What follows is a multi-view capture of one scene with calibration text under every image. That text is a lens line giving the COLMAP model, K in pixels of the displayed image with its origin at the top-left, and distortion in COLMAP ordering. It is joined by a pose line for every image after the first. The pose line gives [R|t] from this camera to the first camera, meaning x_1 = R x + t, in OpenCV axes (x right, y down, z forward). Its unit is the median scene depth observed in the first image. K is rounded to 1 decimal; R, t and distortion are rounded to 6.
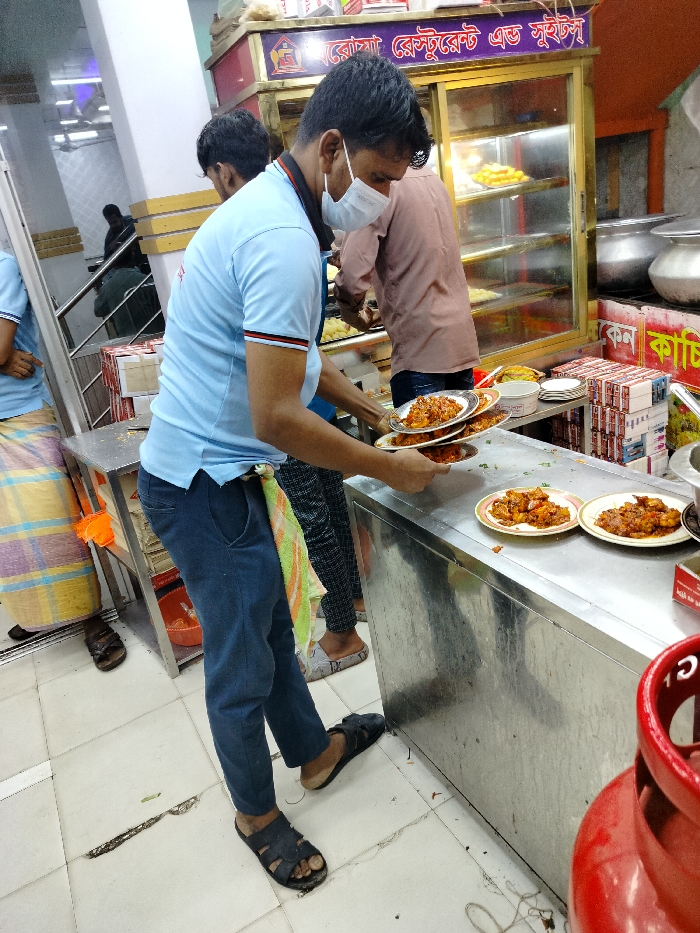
lens RADIAL K [[663.2, 0, 352.8], [0, 663.2, 471.0], [0, 0, 1]] dist [0.021451, -0.015580]
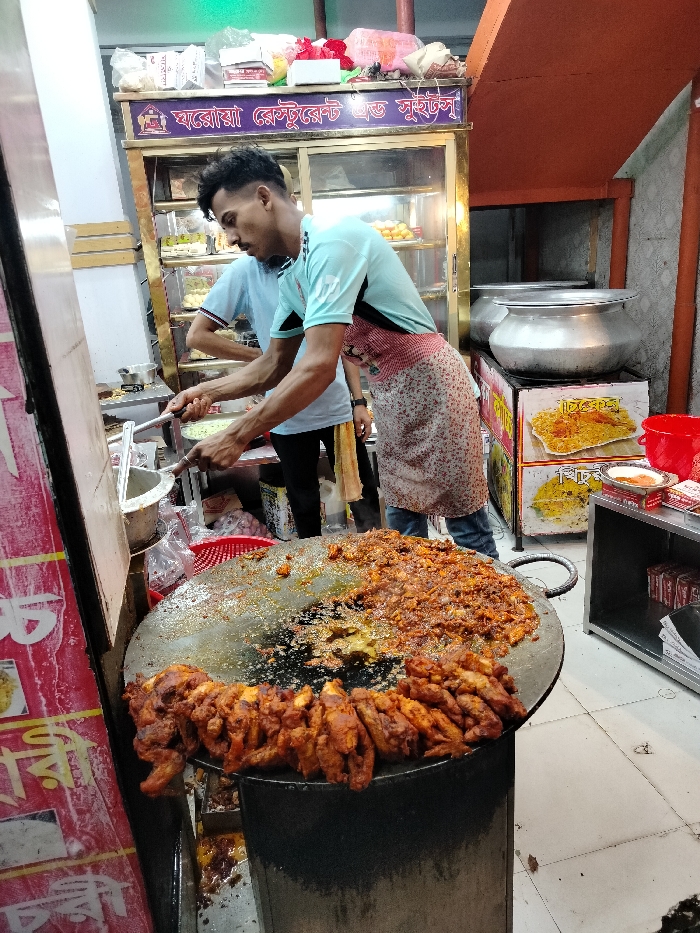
lens RADIAL K [[663.2, 0, 350.0], [0, 663.2, 466.5], [0, 0, 1]] dist [0.021451, -0.015580]
pose [[0.968142, 0.147758, -0.202160, 0.522097], [-0.158449, 0.986648, -0.037672, -0.018619], [0.193894, 0.068504, 0.978628, -0.054271]]
